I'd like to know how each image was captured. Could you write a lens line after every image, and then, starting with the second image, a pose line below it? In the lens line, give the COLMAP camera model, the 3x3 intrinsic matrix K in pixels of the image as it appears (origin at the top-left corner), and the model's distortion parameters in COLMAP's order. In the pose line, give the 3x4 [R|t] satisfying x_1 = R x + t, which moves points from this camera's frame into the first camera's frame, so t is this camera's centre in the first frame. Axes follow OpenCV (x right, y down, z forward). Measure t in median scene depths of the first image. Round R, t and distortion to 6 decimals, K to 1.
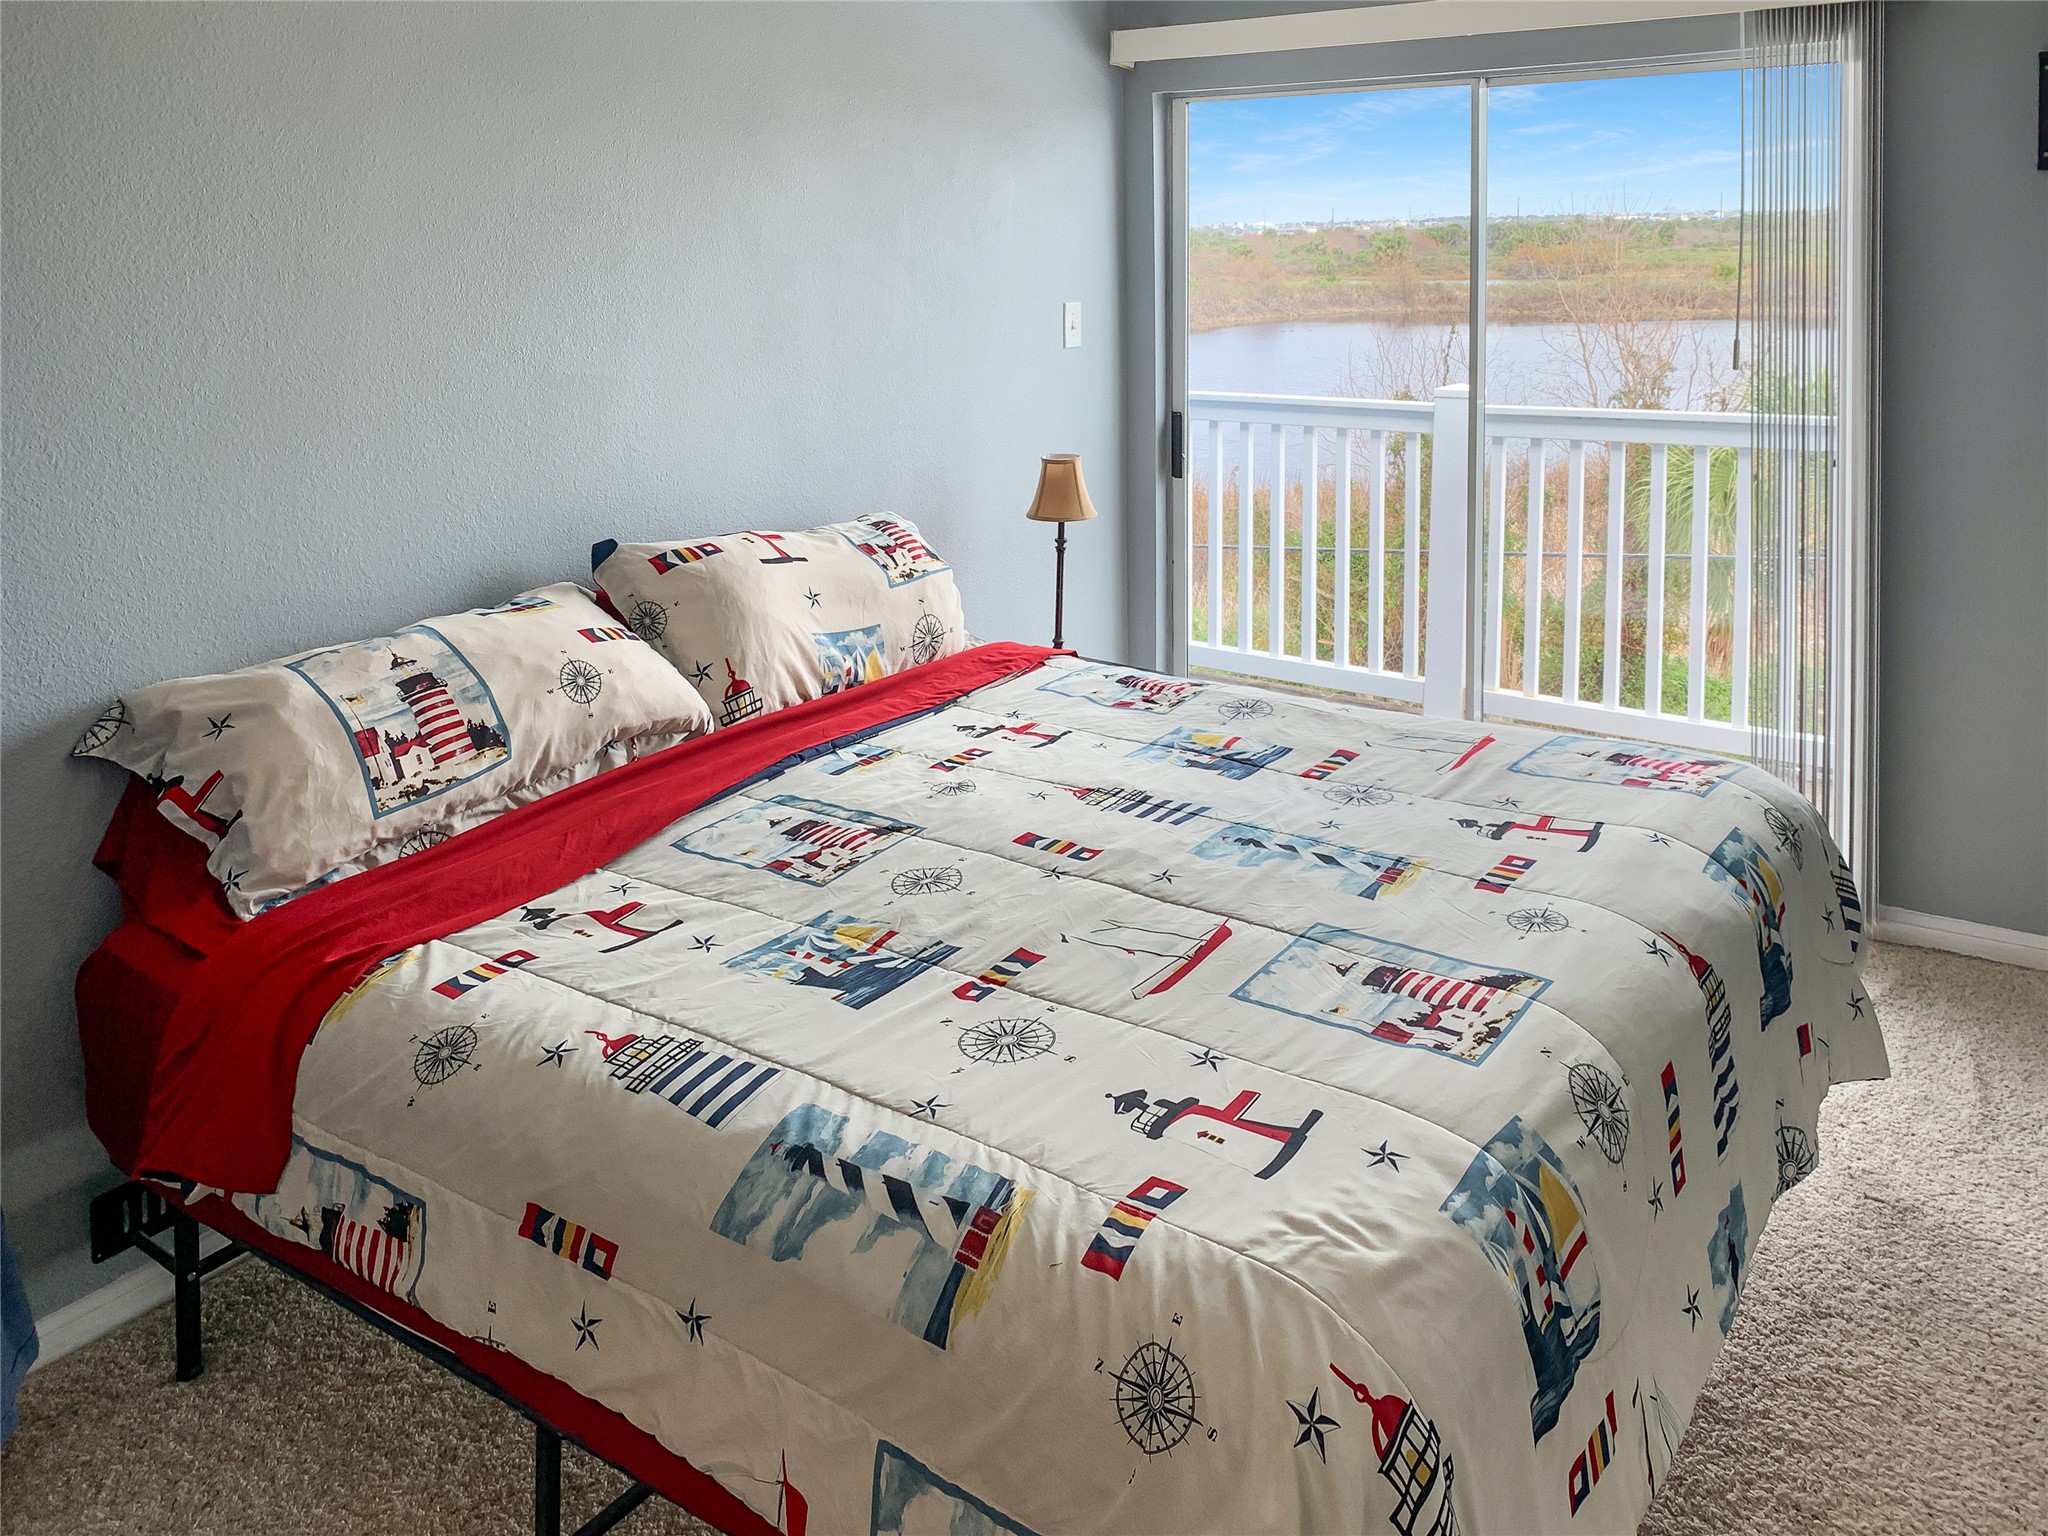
lens RADIAL K [[1573.1, 0, 1024.0], [0, 1573.1, 768.0], [0, 0, 1]] dist [0.028975, -0.004033]
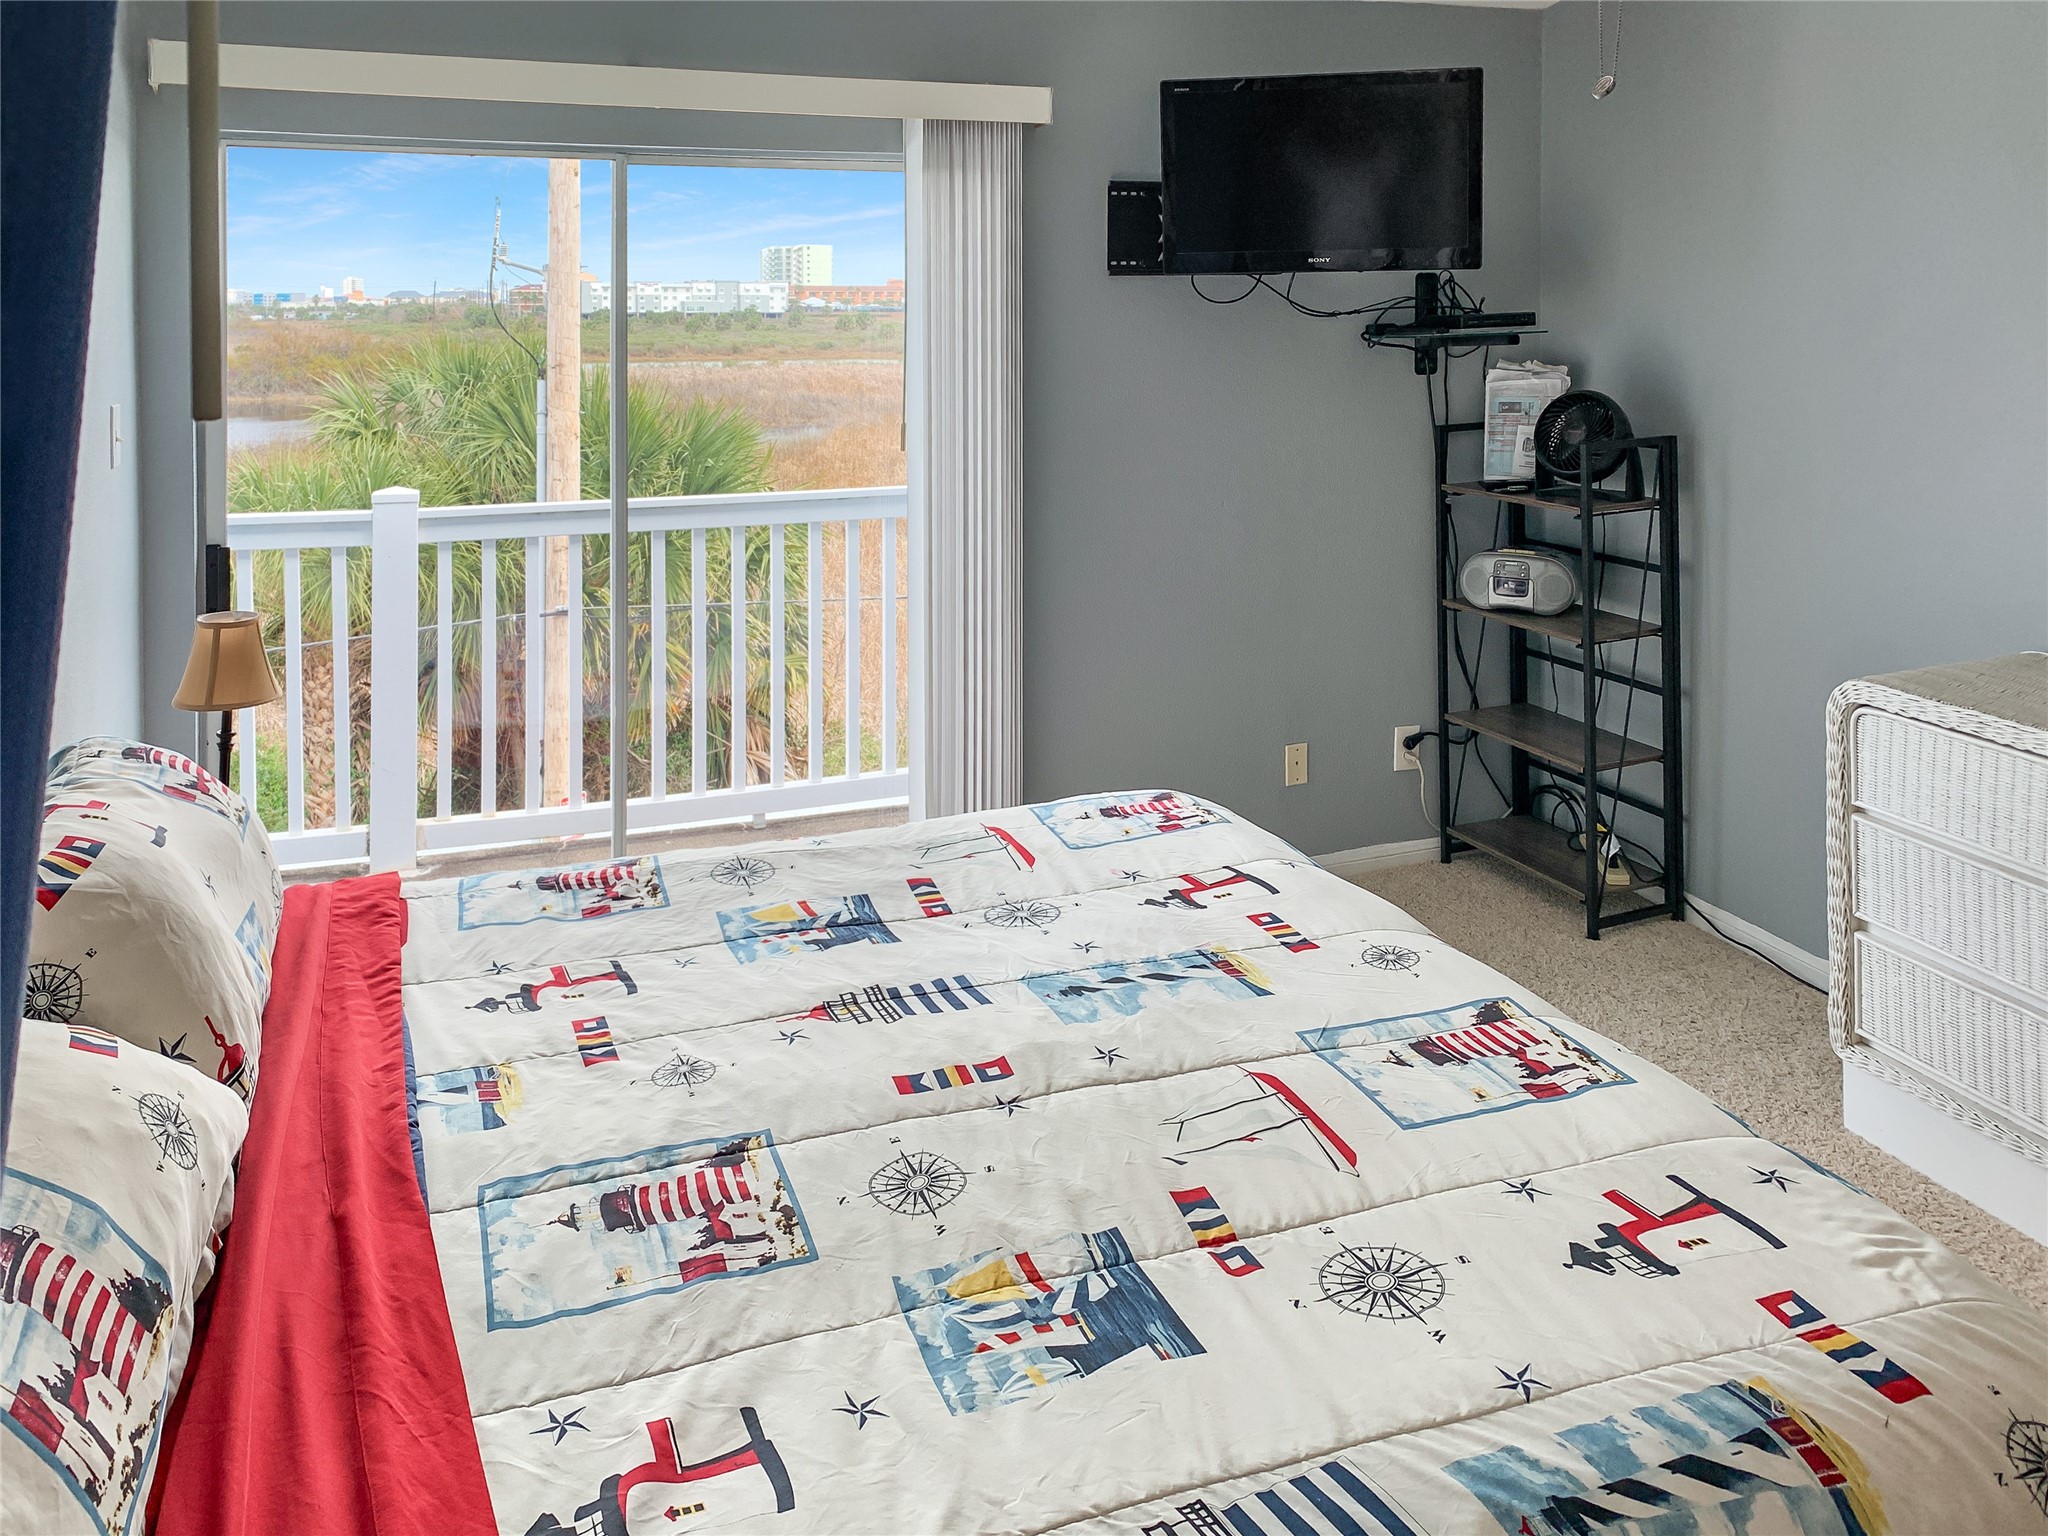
lens RADIAL K [[1609.2, 0, 1020.8], [0, 1609.2, 742.6], [0, 0, 1]] dist [-0.008668, 0.007234]
pose [[0.567354, -0.201840, 0.798354, -0.693518], [0.258869, 0.964061, 0.059768, -0.183136], [-0.781726, 0.172760, 0.599214, 0.584296]]
